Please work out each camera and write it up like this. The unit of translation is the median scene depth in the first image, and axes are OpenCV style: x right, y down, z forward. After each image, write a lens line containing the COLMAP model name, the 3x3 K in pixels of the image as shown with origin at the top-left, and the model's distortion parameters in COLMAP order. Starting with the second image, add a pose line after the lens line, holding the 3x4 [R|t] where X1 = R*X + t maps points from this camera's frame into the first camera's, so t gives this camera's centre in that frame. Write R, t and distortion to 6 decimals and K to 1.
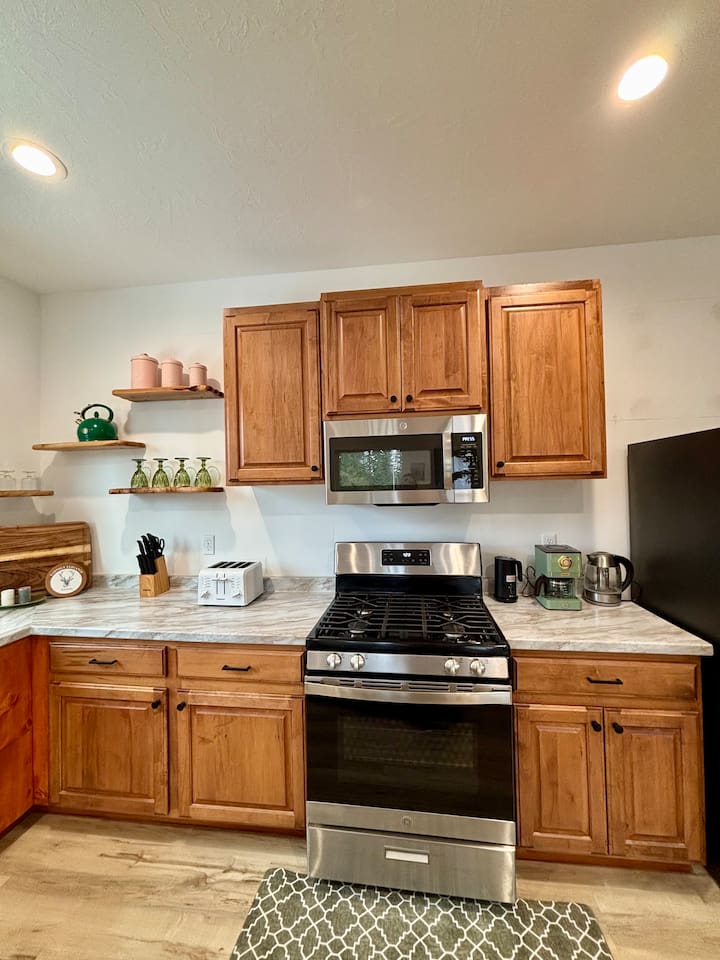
lens RADIAL K [[388.1, 0, 361.9], [0, 388.1, 475.4], [0, 0, 1]] dist [0.004853, 0.000239]
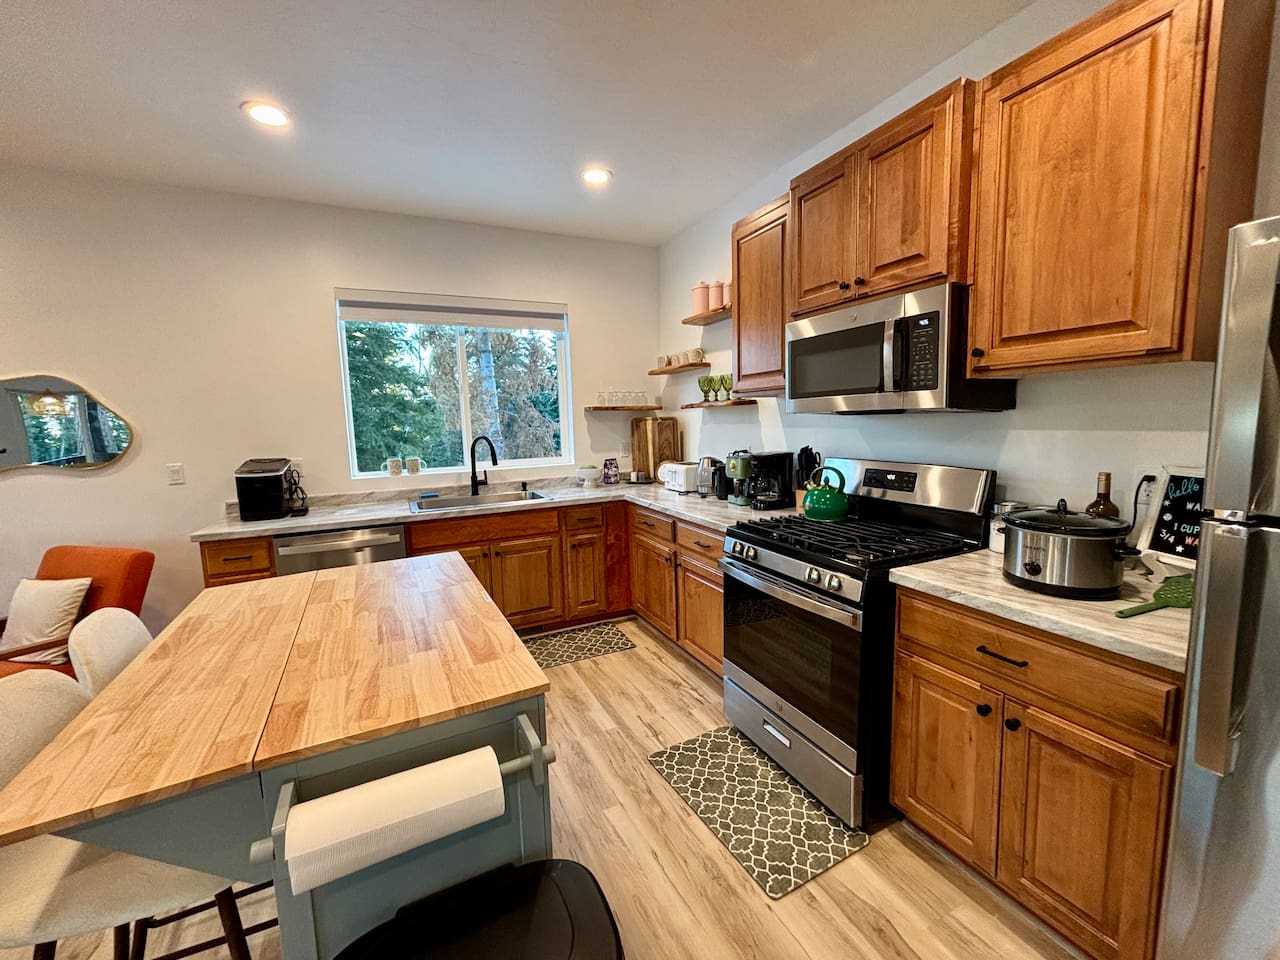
lens RADIAL K [[517.5, 0, 636.6], [0, 517.5, 474.8], [0, 0, 1]] dist [0.004853, 0.000239]
pose [[0.541528, 0.097791, -0.834976, 0.827066], [0.027342, 0.990637, 0.133755, 0.046993], [0.840238, -0.095262, 0.533784, -0.023046]]
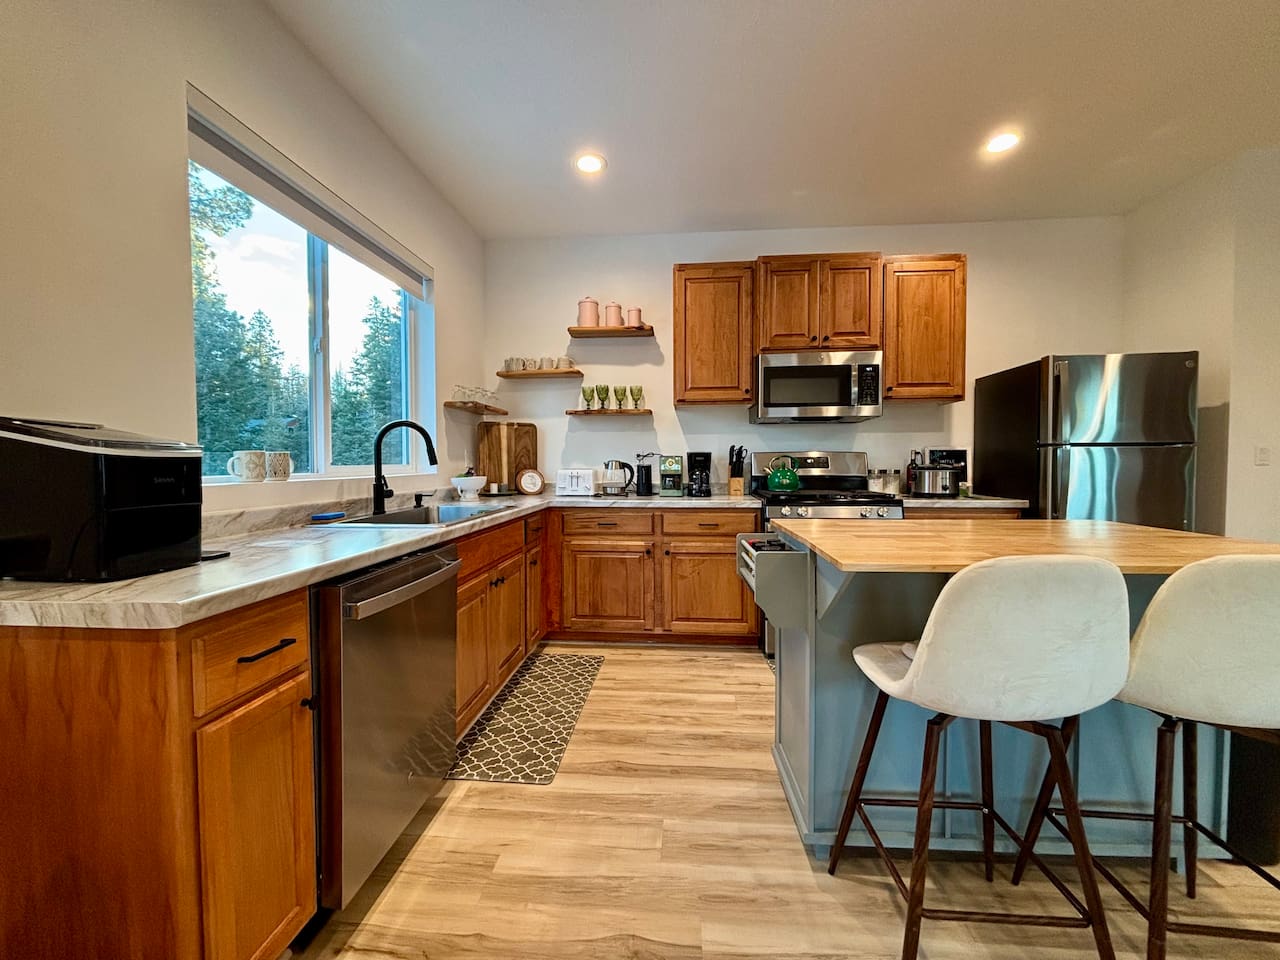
lens RADIAL K [[517.5, 0, 638.1], [0, 517.5, 479.2], [0, 0, 1]] dist [0.004853, 0.000239]
pose [[0.998770, 0.014330, 0.047475, -0.615114], [-0.016376, 0.998941, 0.042987, 0.227094], [-0.046809, -0.043711, 0.997947, -0.800935]]
